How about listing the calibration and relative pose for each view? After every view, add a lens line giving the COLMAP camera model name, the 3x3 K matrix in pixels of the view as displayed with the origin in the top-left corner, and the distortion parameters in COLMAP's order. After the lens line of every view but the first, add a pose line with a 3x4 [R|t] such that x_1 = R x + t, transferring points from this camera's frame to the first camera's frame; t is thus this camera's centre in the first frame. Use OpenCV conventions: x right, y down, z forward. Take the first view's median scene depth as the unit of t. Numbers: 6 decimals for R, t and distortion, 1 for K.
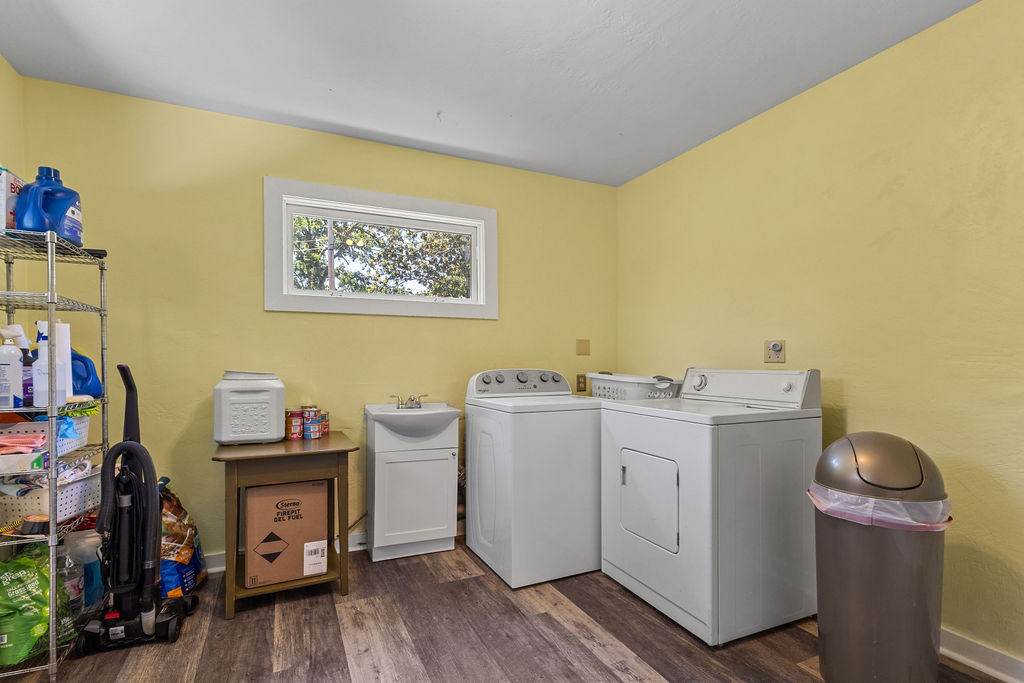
lens RADIAL K [[485.5, 0, 509.6], [0, 485.5, 370.8], [0, 0, 1]] dist [0.004884, -0.000481]
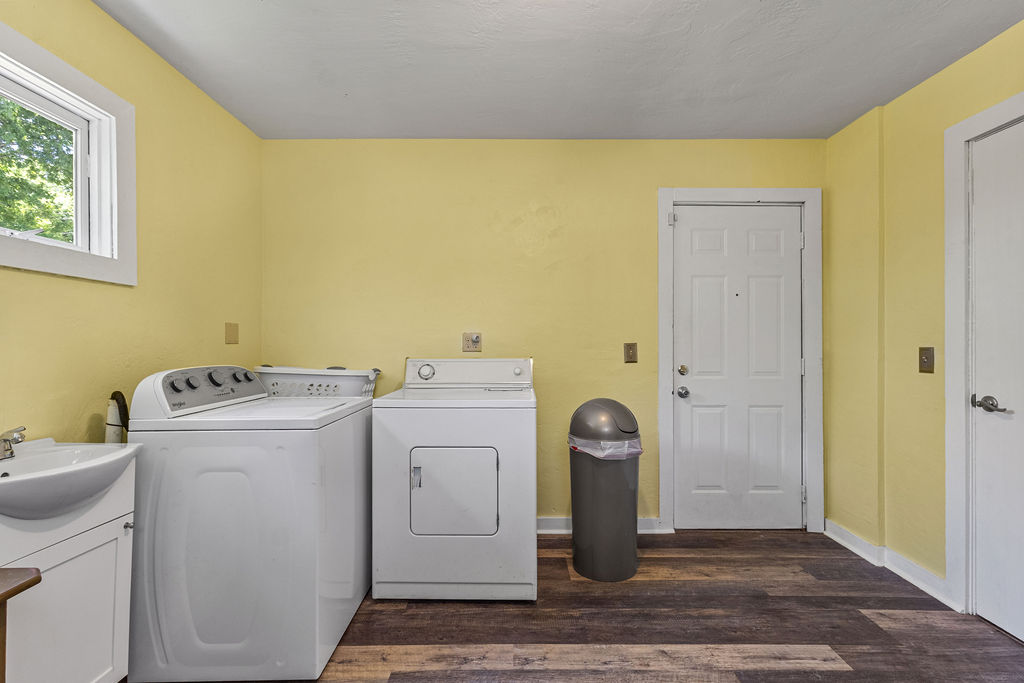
lens RADIAL K [[475.7, 0, 512.0], [0, 475.7, 341.5], [0, 0, 1]] dist [-0.000364, 0.000002]
pose [[0.425574, 0.003993, 0.904915, -0.535252], [0.020090, 0.999702, -0.013859, -0.026847], [-0.904701, 0.024078, 0.425367, 0.473444]]
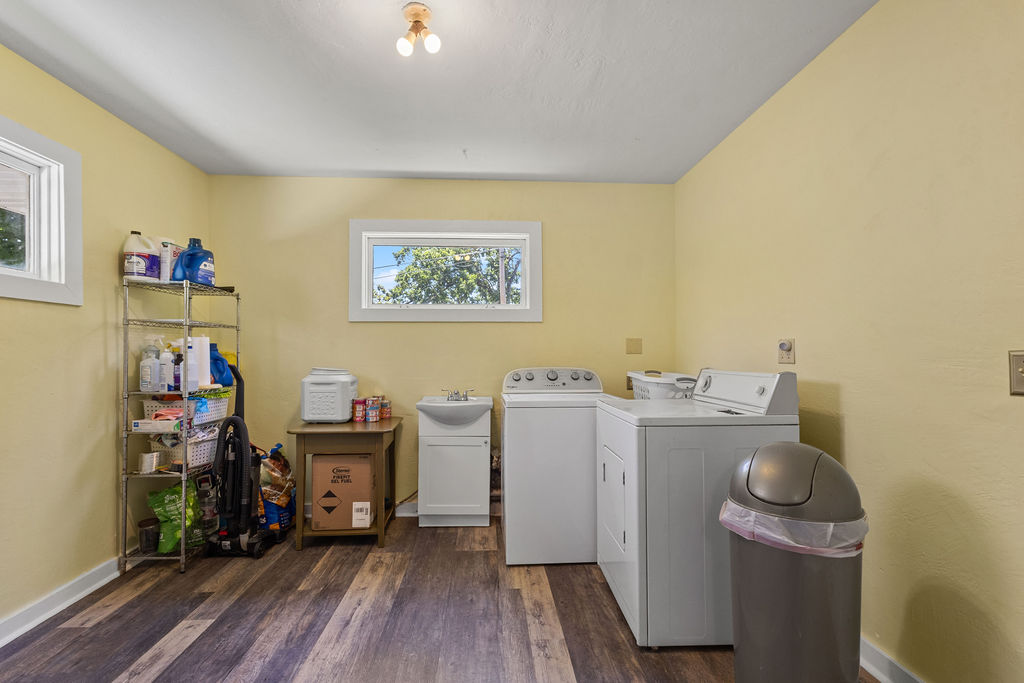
lens RADIAL K [[474.4, 0, 509.6], [0, 474.4, 355.7], [0, 0, 1]] dist [0.003713, 0.001503]
pose [[0.926694, -0.002119, -0.375812, 0.455655], [-0.005593, 0.999796, -0.019430, -0.012794], [0.375776, 0.020108, 0.926492, -0.021391]]
